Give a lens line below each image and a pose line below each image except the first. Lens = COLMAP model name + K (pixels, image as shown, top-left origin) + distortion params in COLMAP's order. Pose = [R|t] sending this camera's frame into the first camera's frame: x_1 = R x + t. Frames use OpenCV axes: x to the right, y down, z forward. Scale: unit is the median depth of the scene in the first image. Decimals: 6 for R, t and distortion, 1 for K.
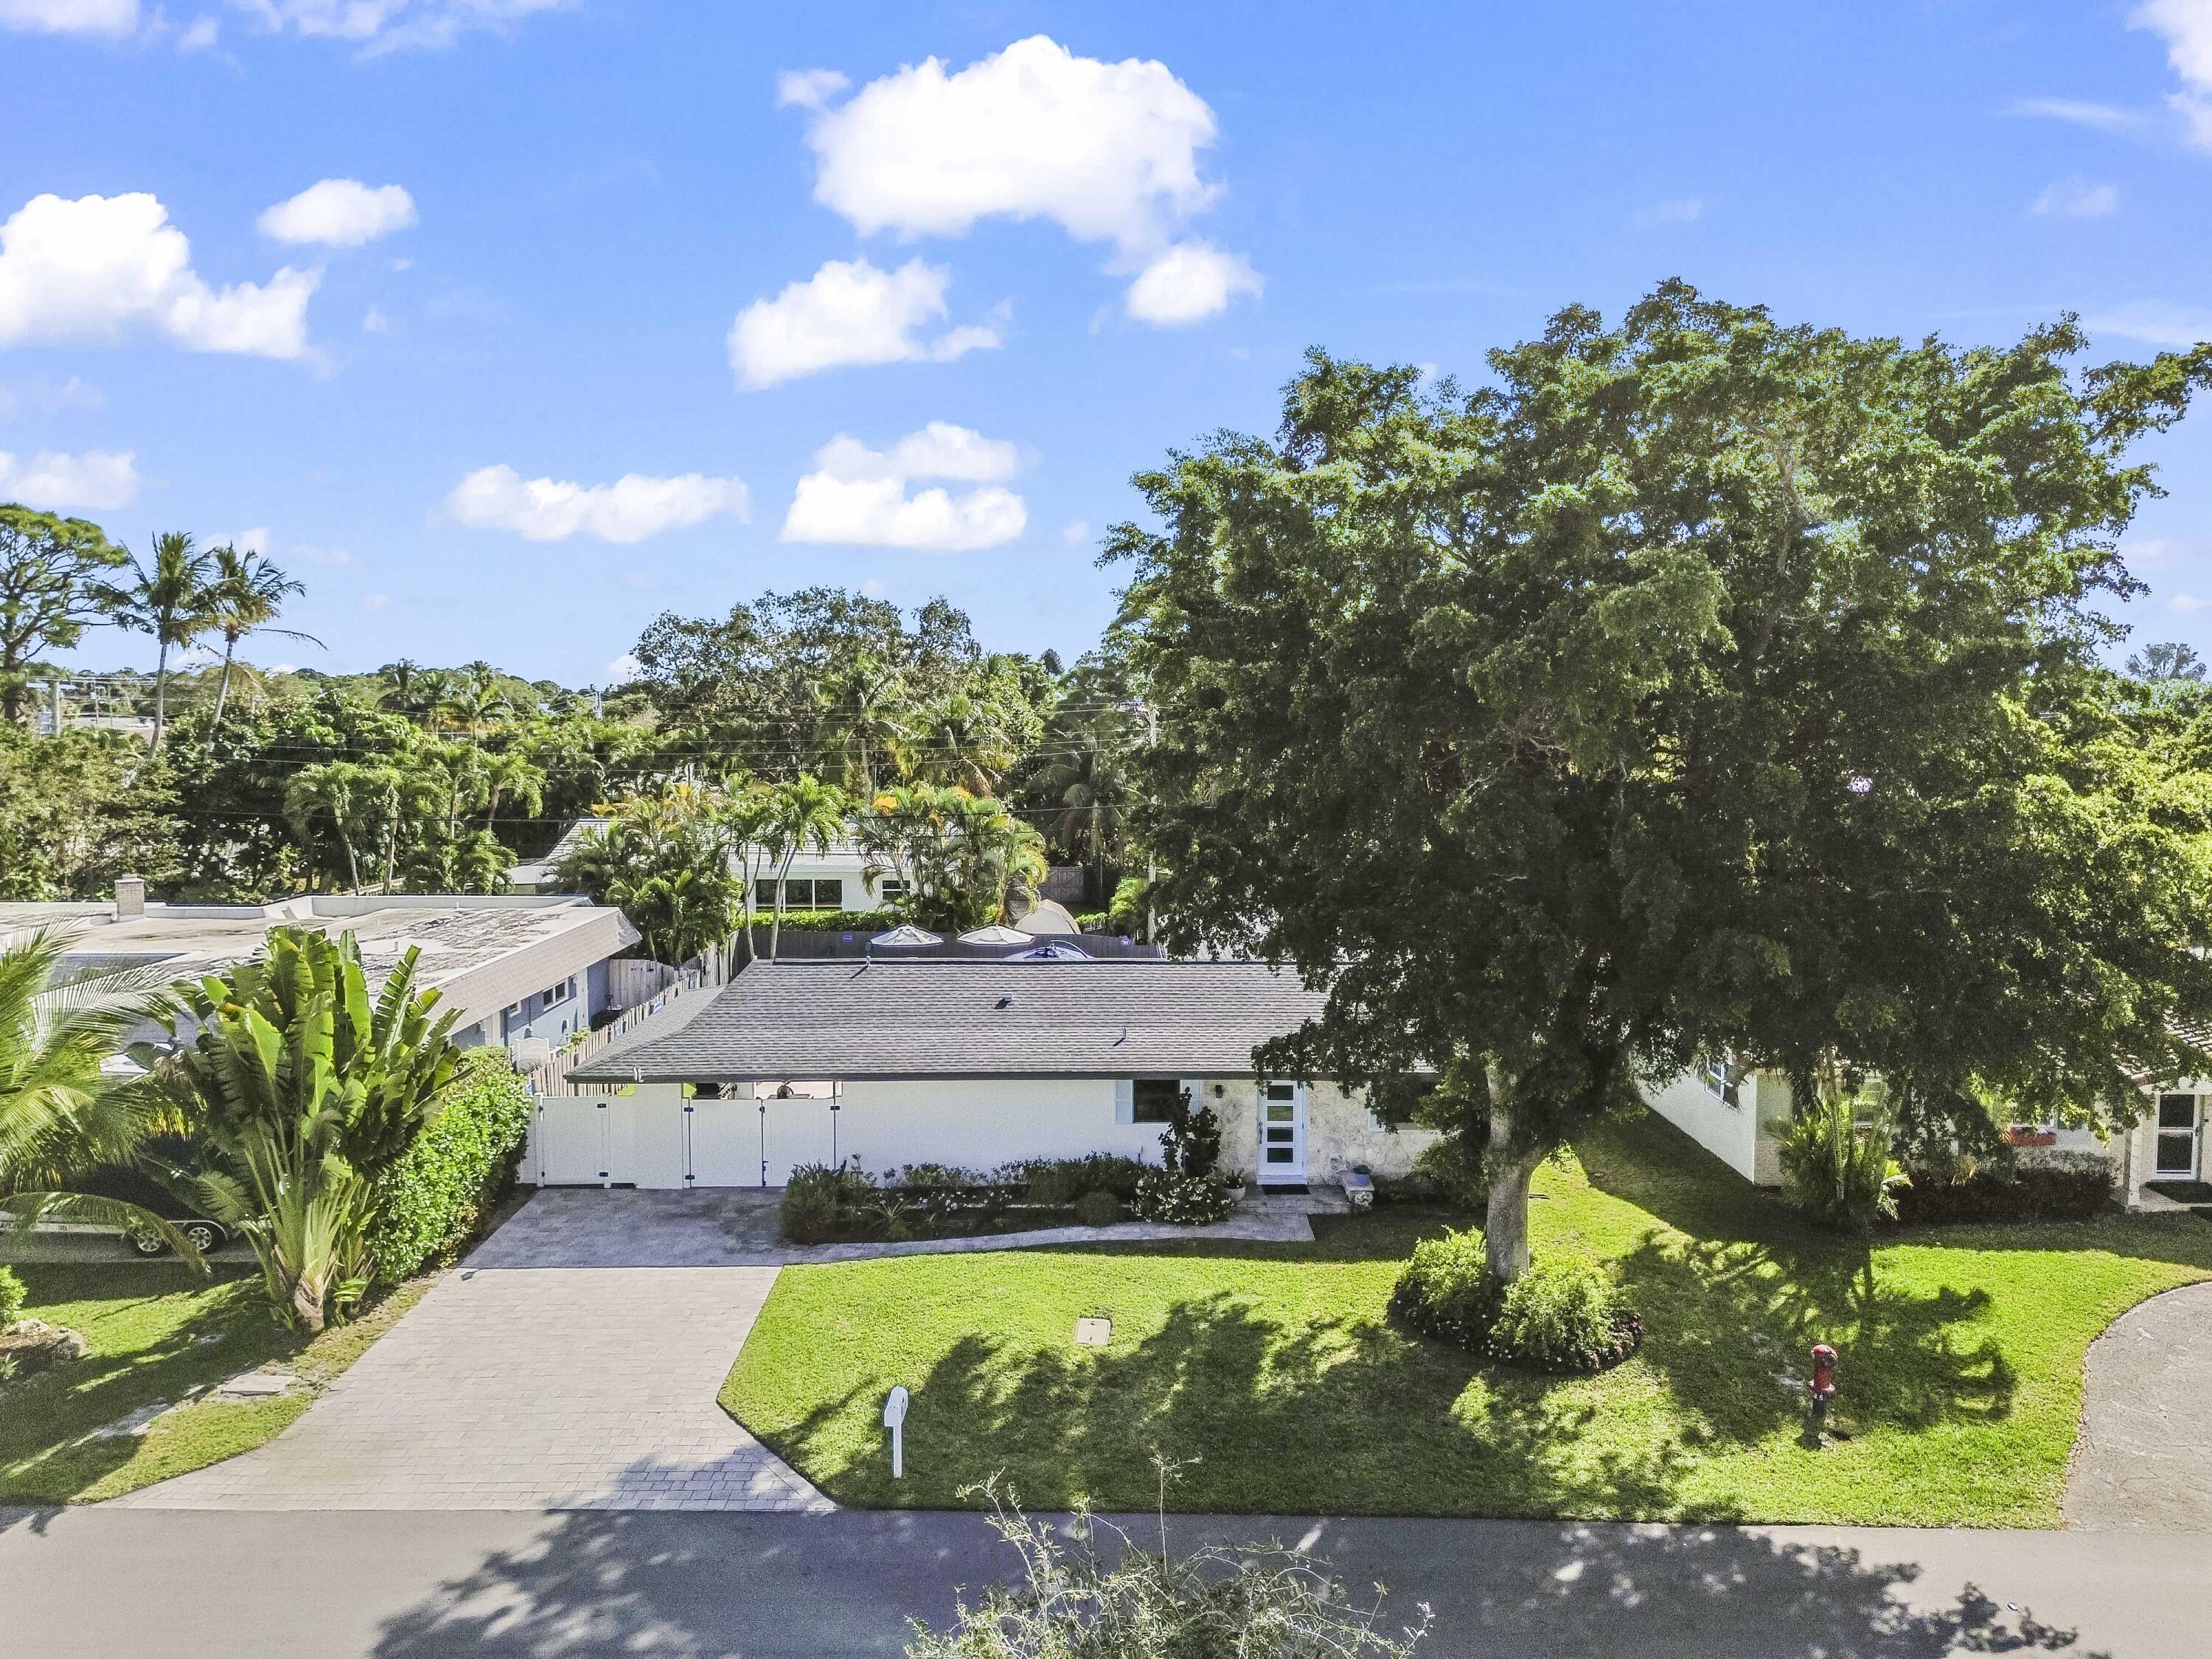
lens RADIAL K [[1620.0, 0, 1089.0], [0, 1620.0, 765.3], [0, 0, 1]] dist [0.033300, -0.018862]
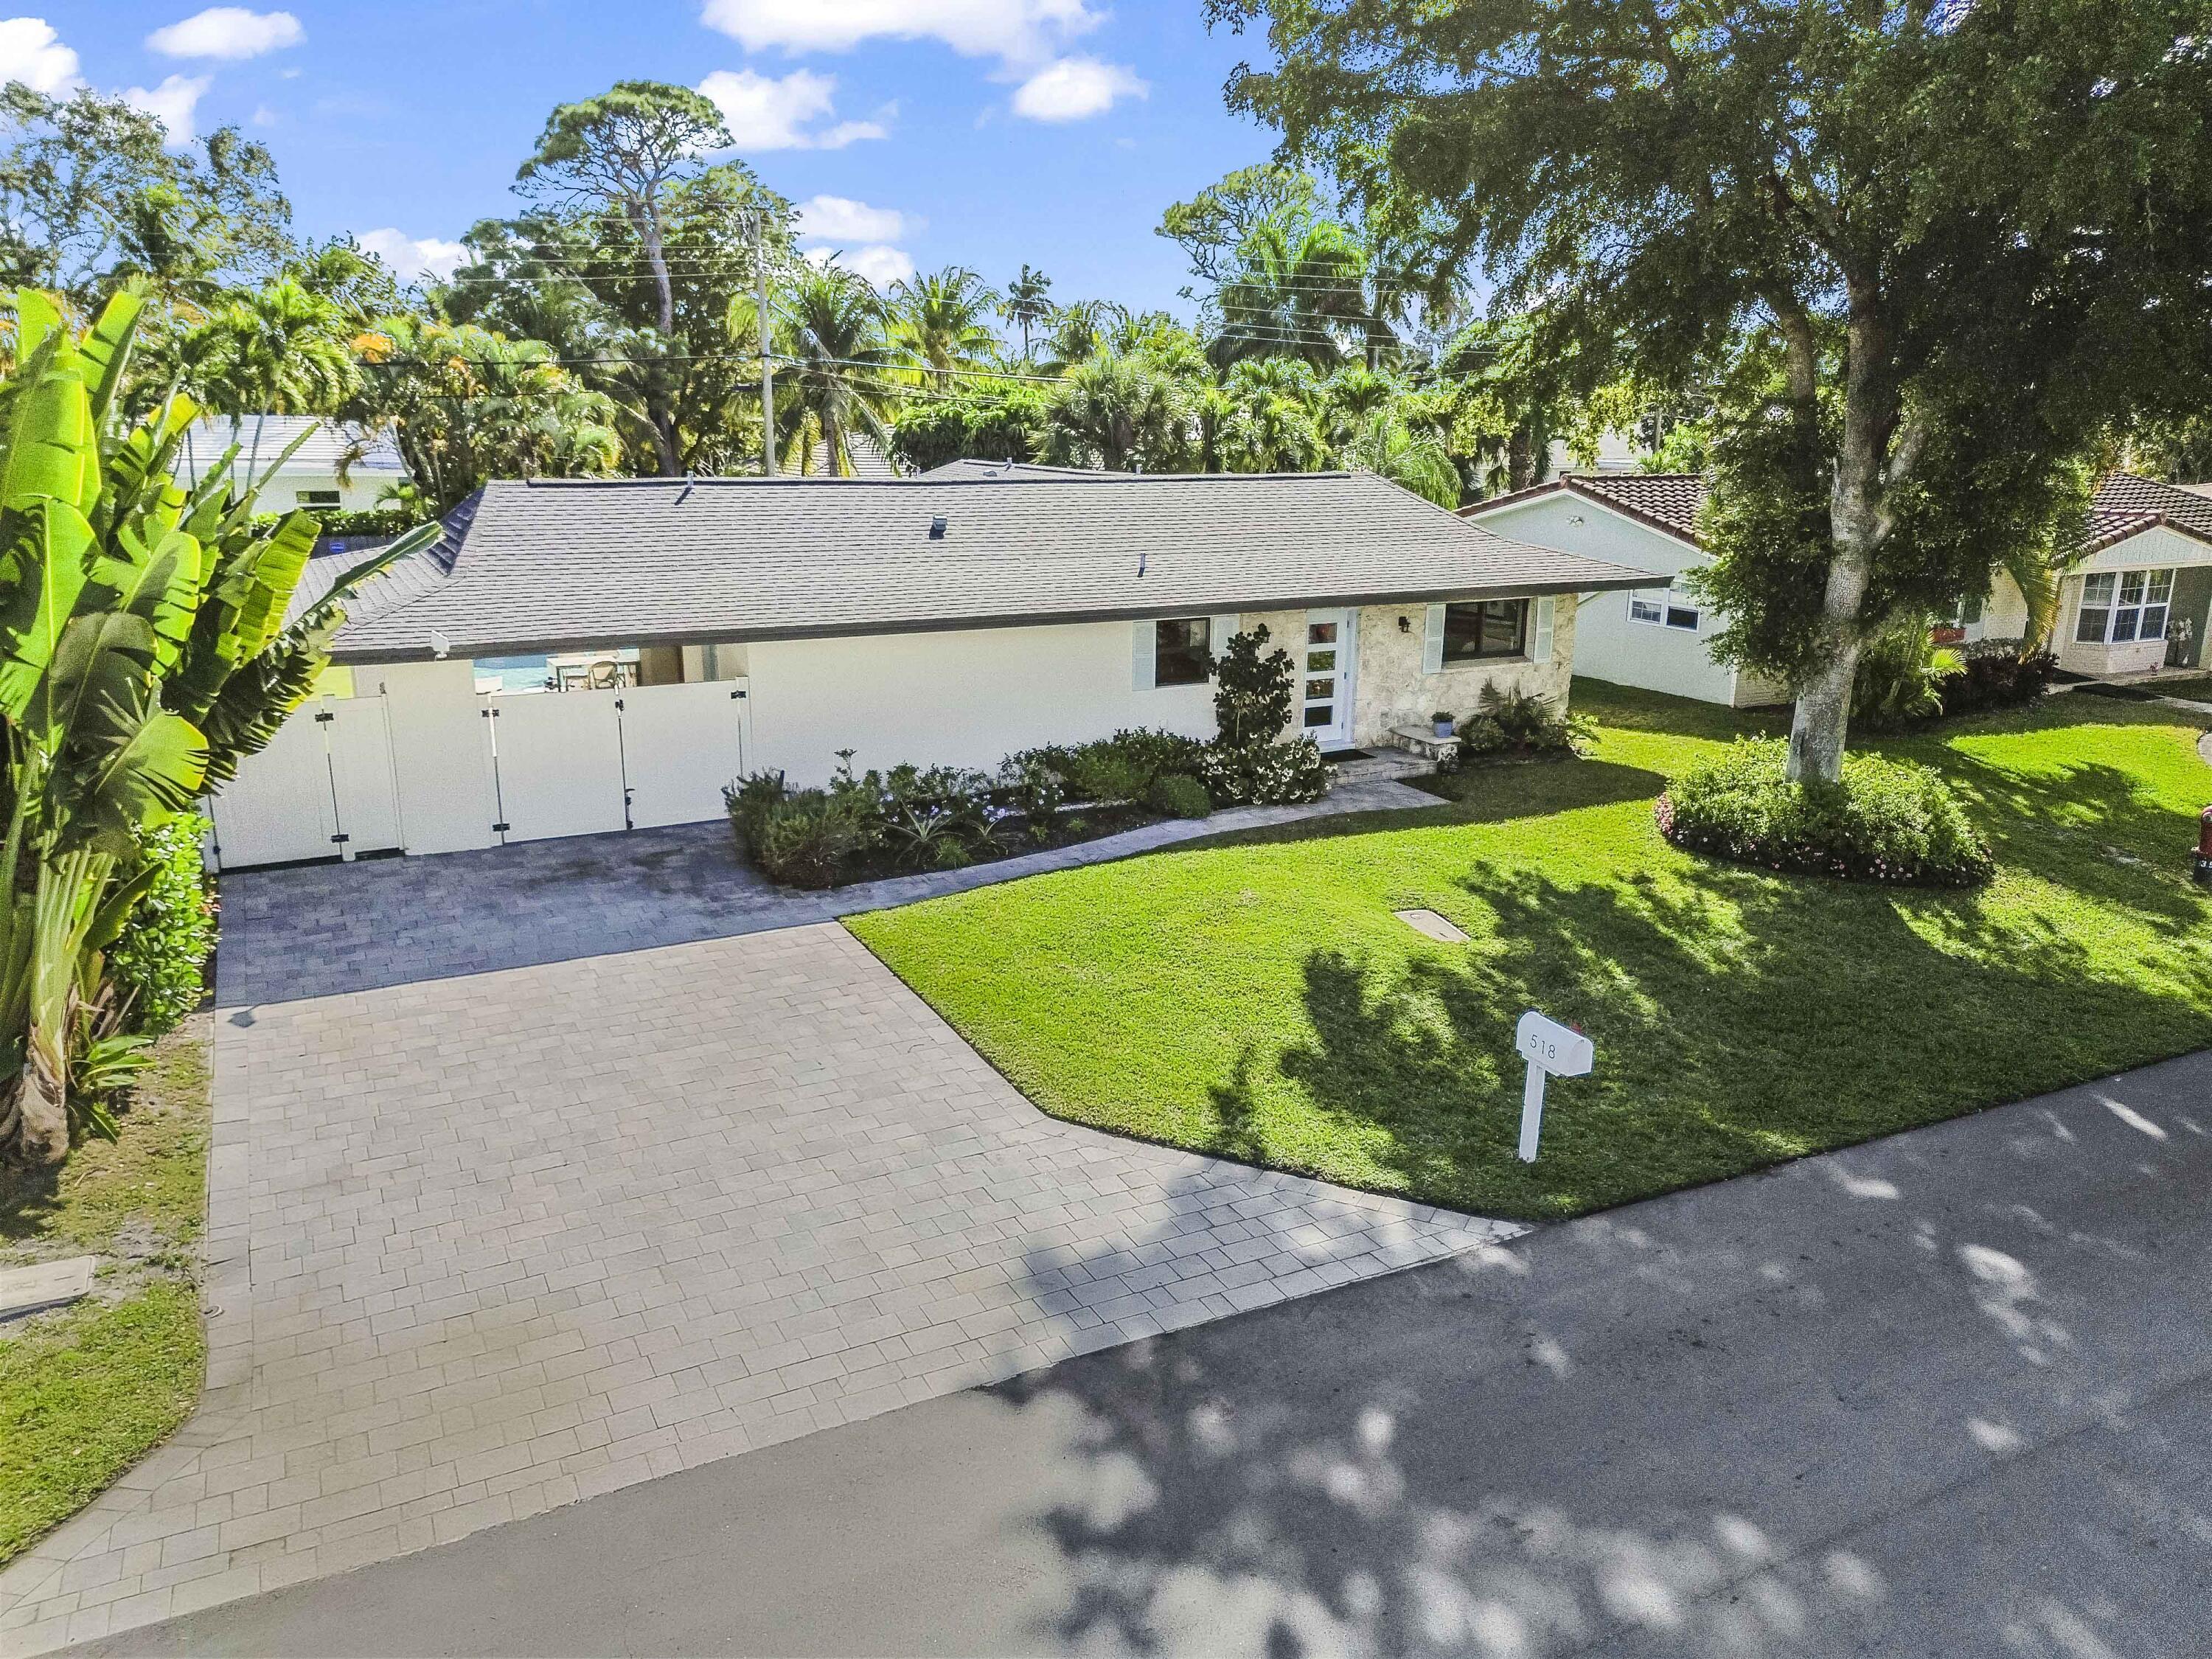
lens RADIAL K [[1620.0, 0, 1100.7], [0, 1620.0, 835.1], [0, 0, 1]] dist [0.033300, -0.018862]
pose [[0.885598, -0.111303, 0.450918, -0.376089], [0.009932, 0.975177, 0.221203, 0.149347], [-0.464346, -0.191418, 0.864721, 0.453535]]
